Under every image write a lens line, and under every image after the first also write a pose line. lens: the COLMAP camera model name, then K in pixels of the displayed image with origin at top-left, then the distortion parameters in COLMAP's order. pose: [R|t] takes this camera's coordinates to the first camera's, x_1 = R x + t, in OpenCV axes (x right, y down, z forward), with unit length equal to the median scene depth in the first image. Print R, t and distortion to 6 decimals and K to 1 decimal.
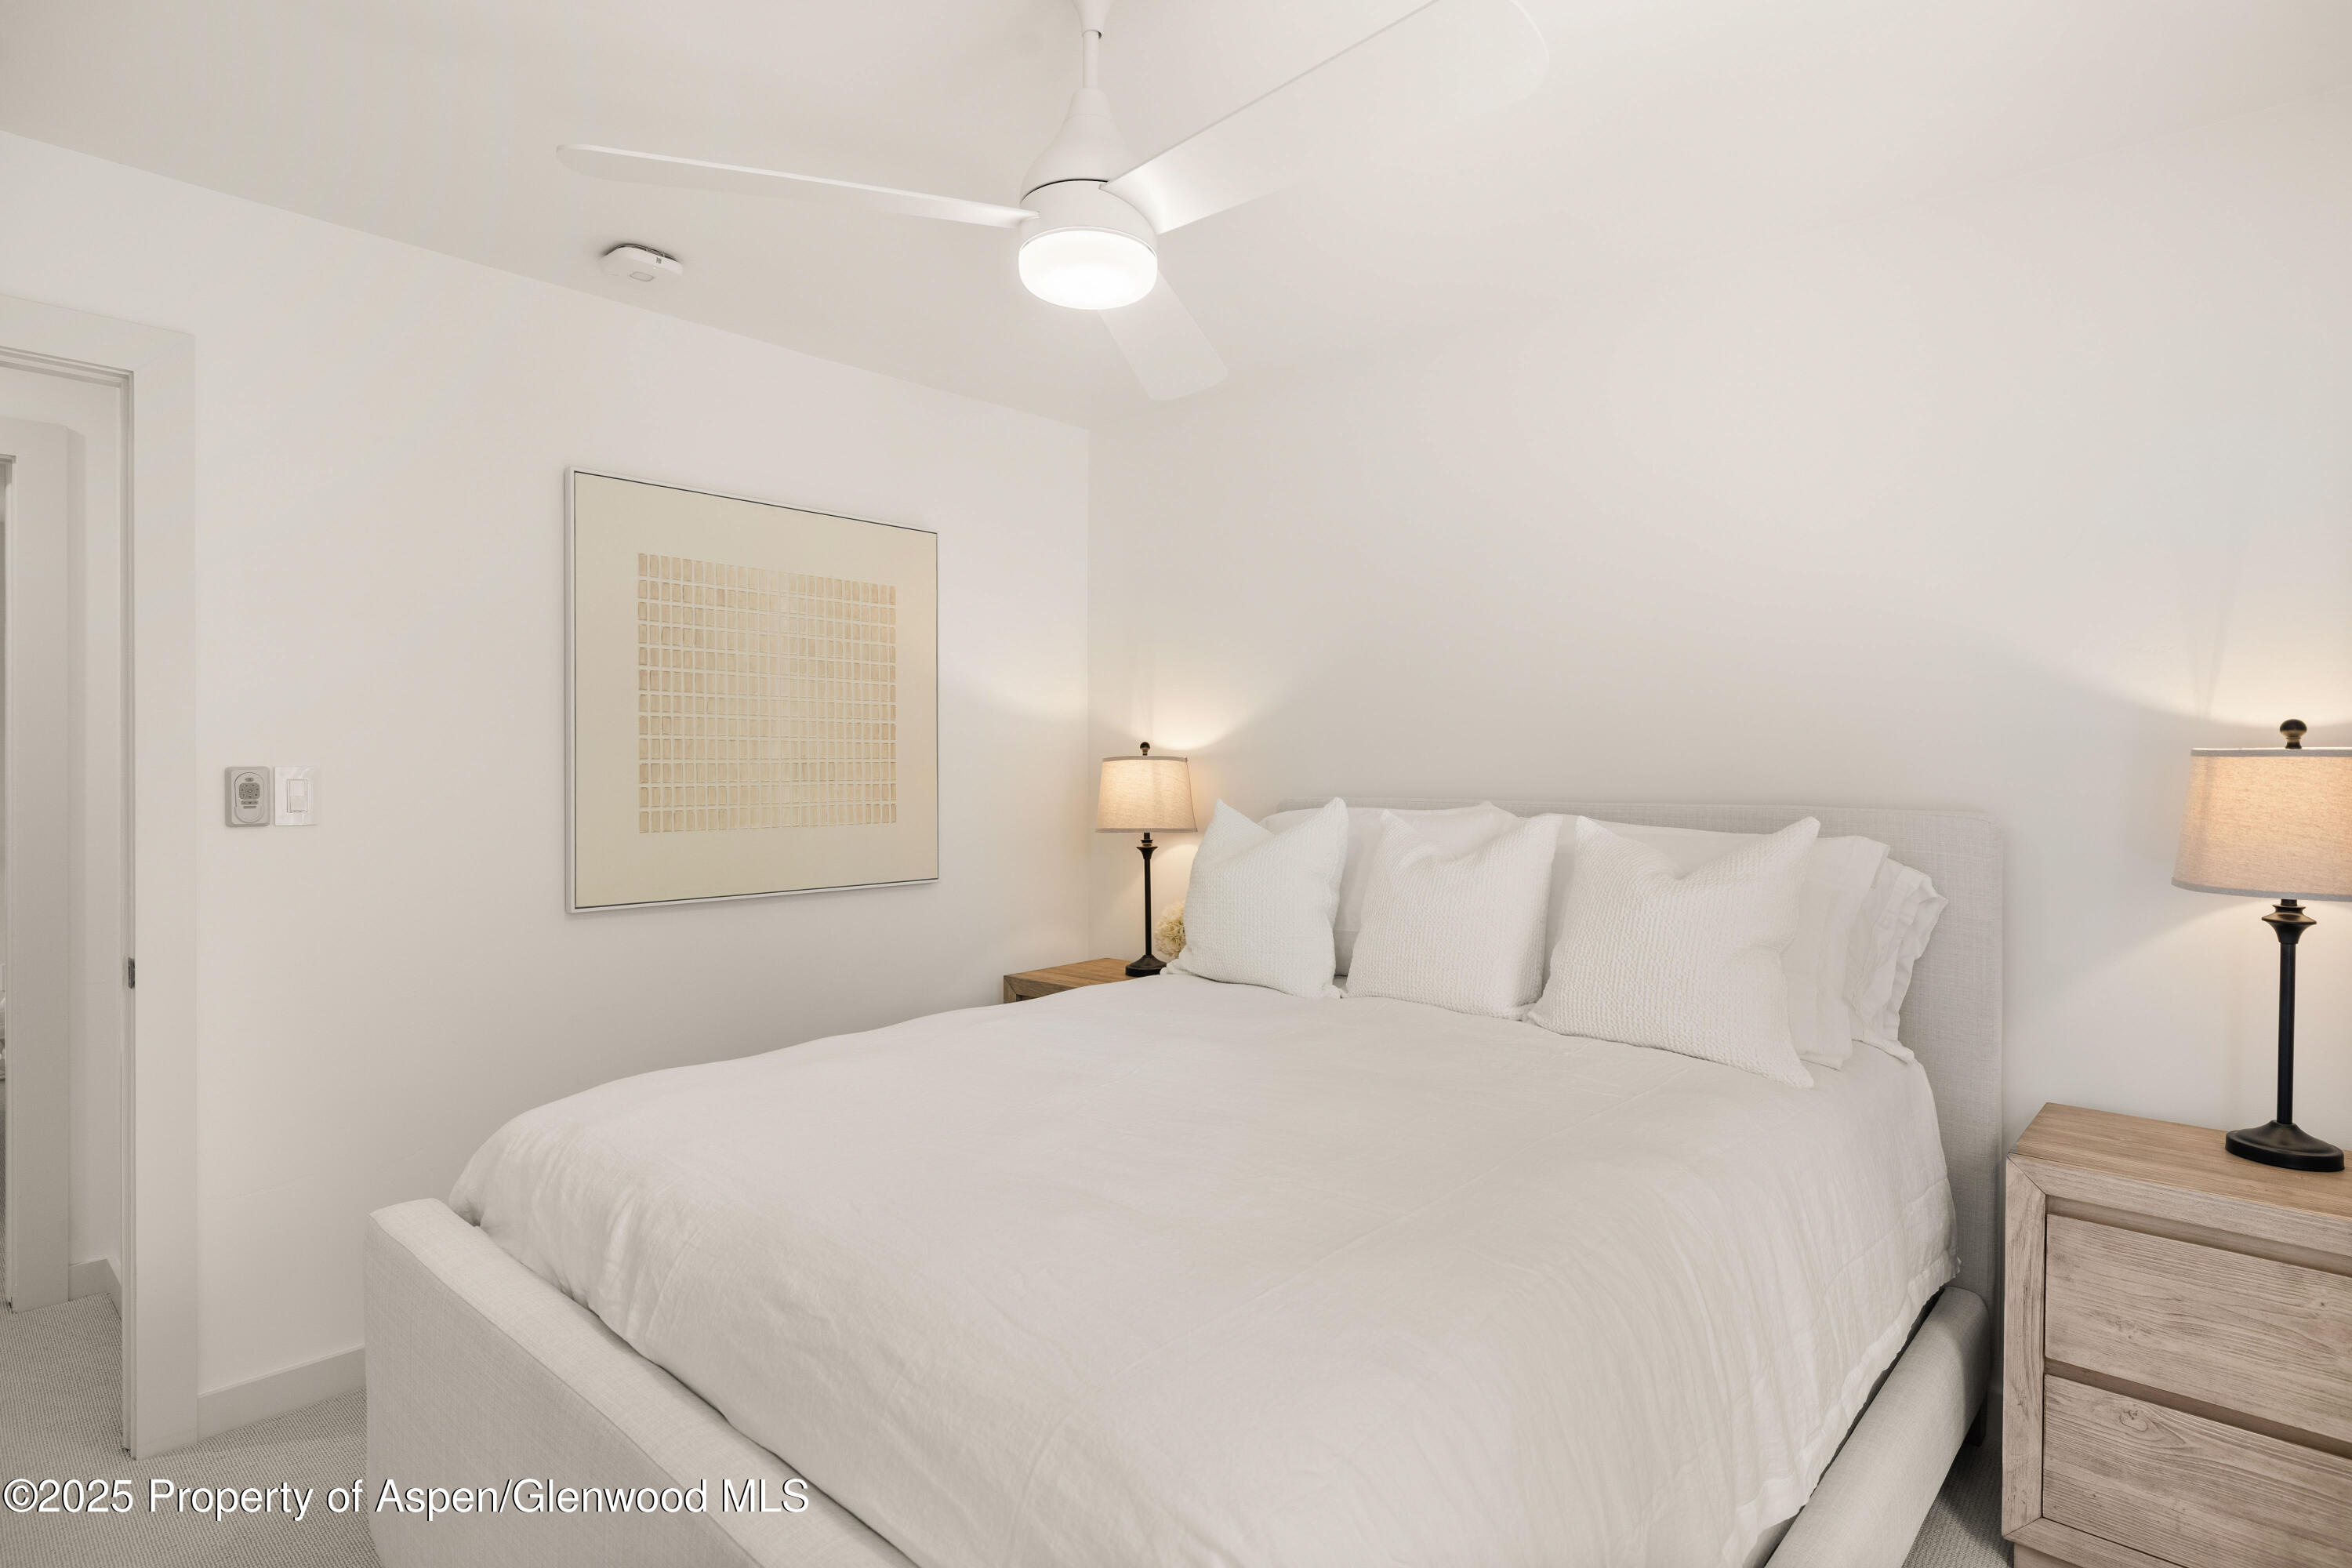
lens RADIAL K [[1212.8, 0, 1170.5], [0, 1212.8, 792.2], [0, 0, 1]] dist [-0.006388, -0.001191]
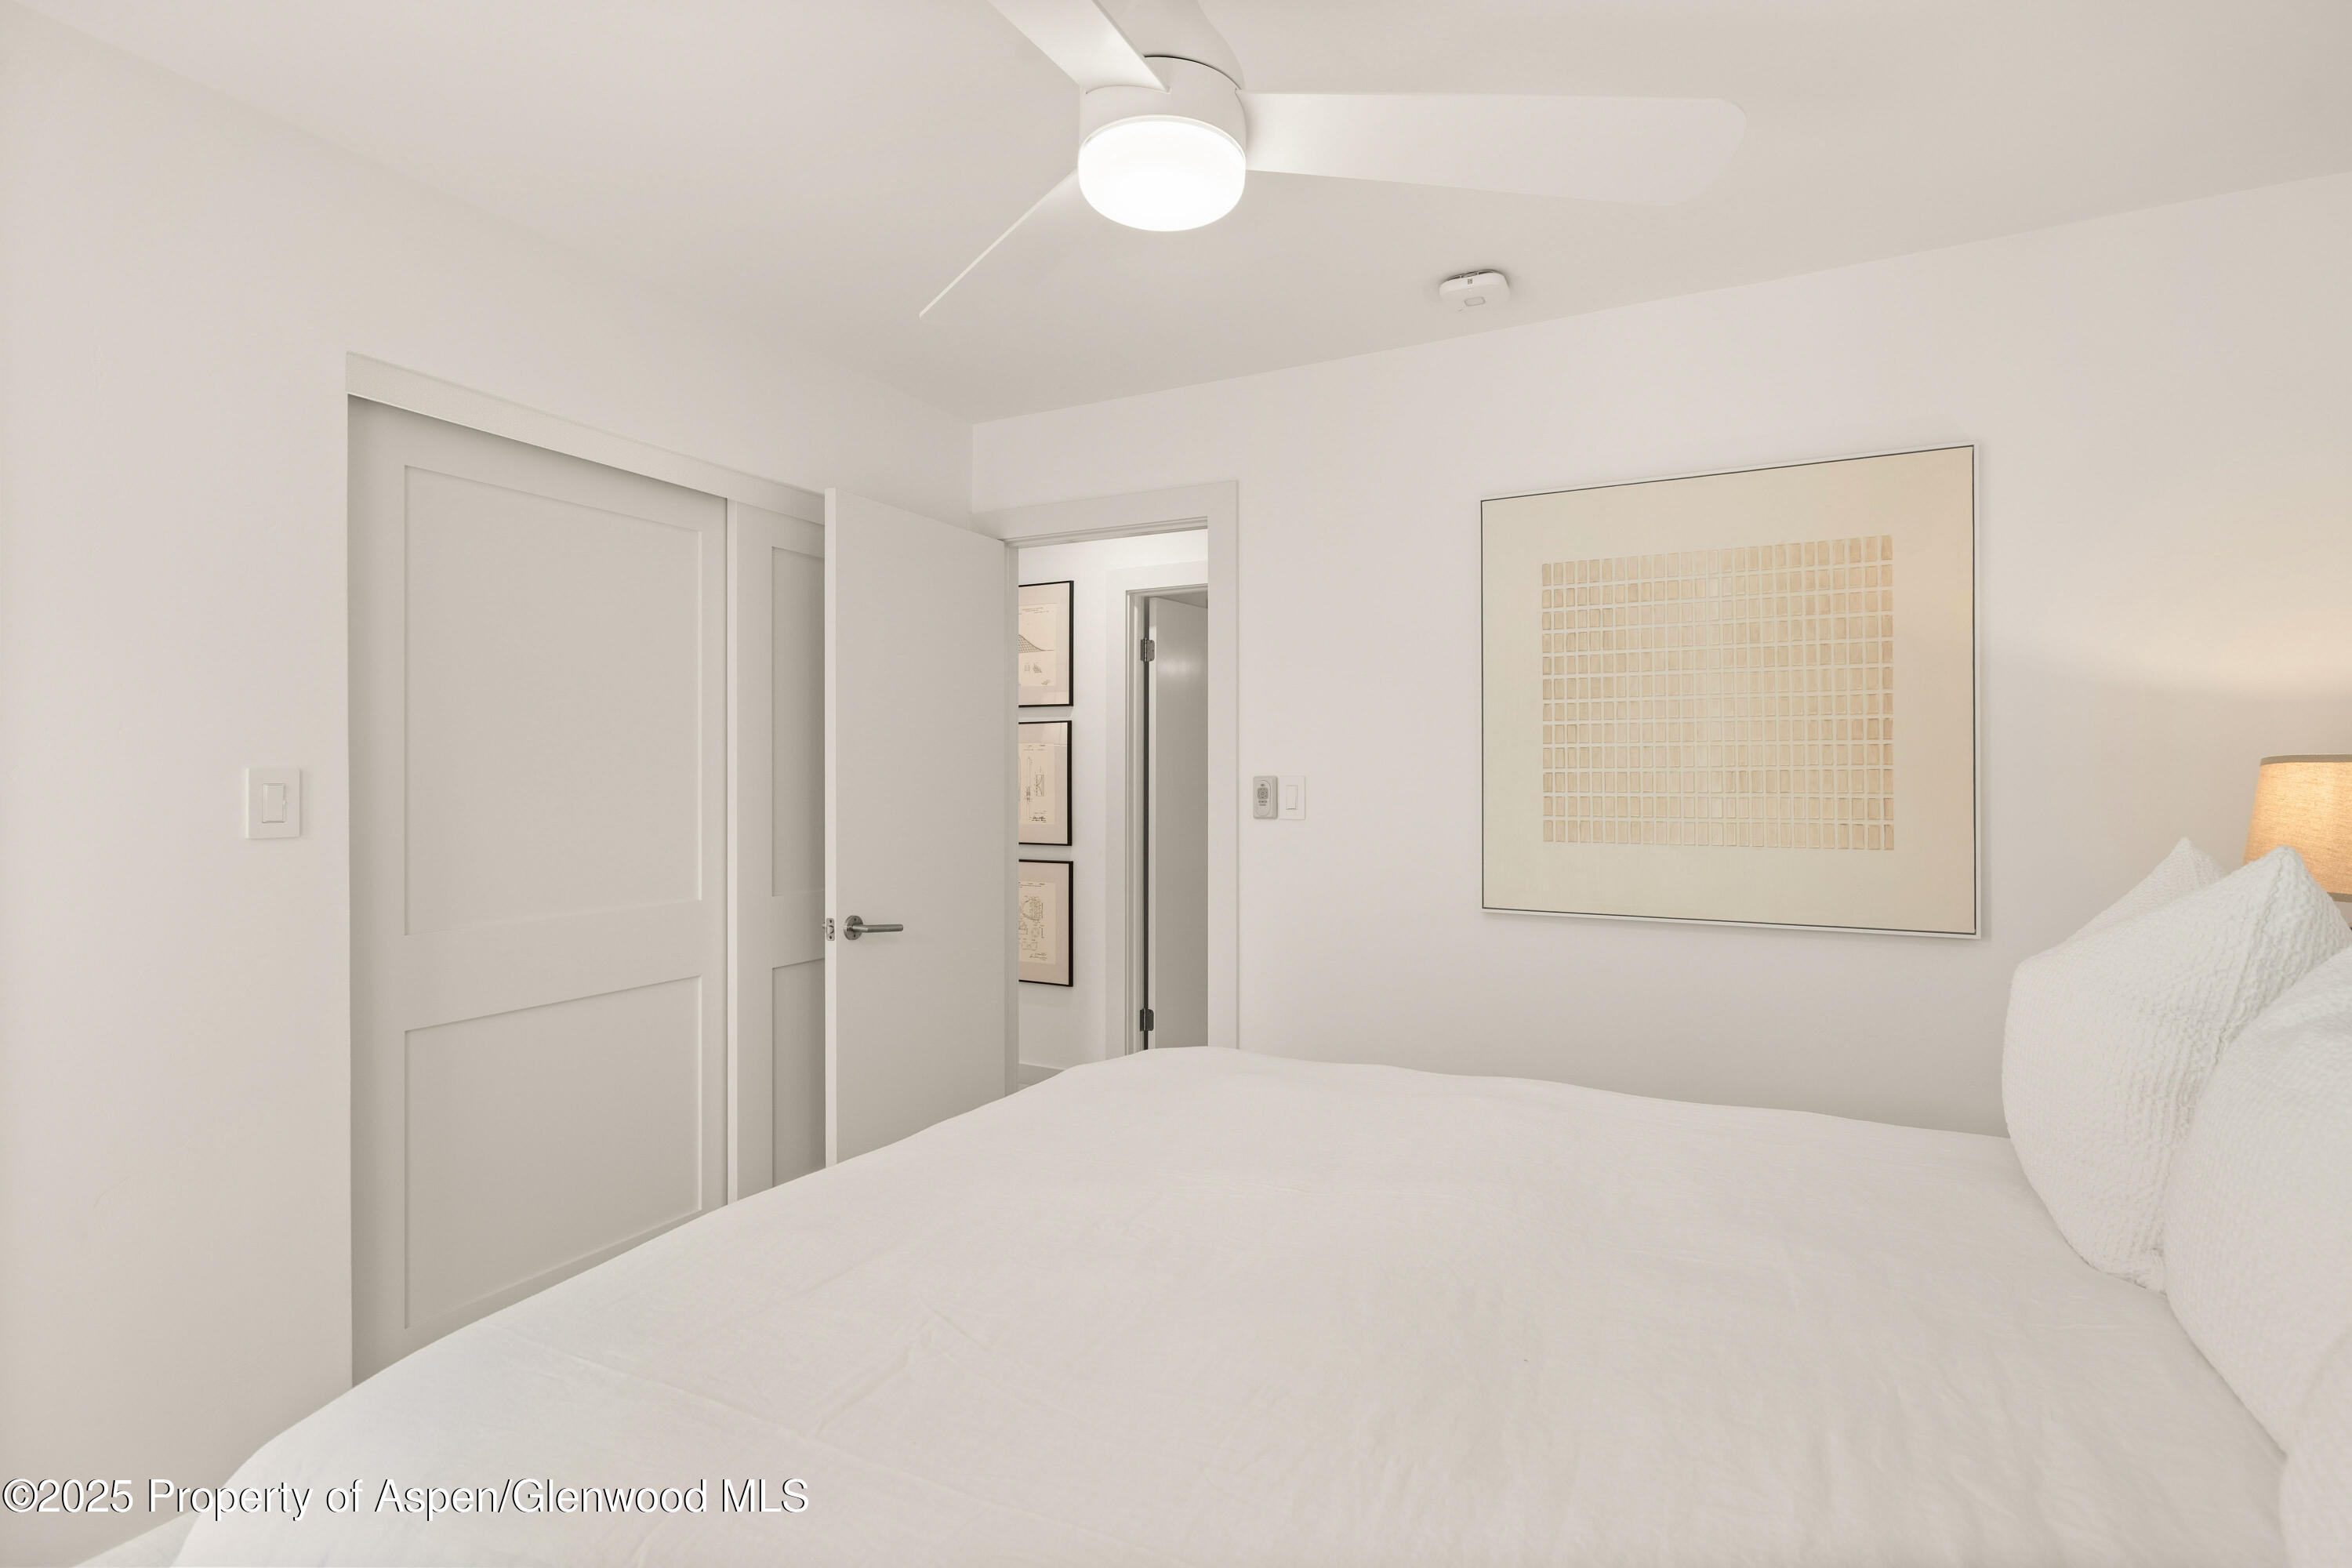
lens RADIAL K [[1111.1, 0, 1178.7], [0, 1111.1, 793.8], [0, 0, 1]] dist [-0.014790, -0.000603]
pose [[0.249715, 0.012241, -0.968242, 0.343473], [-0.021931, 0.999735, 0.006983, -0.005139], [0.968071, 0.019491, 0.249918, 0.429504]]
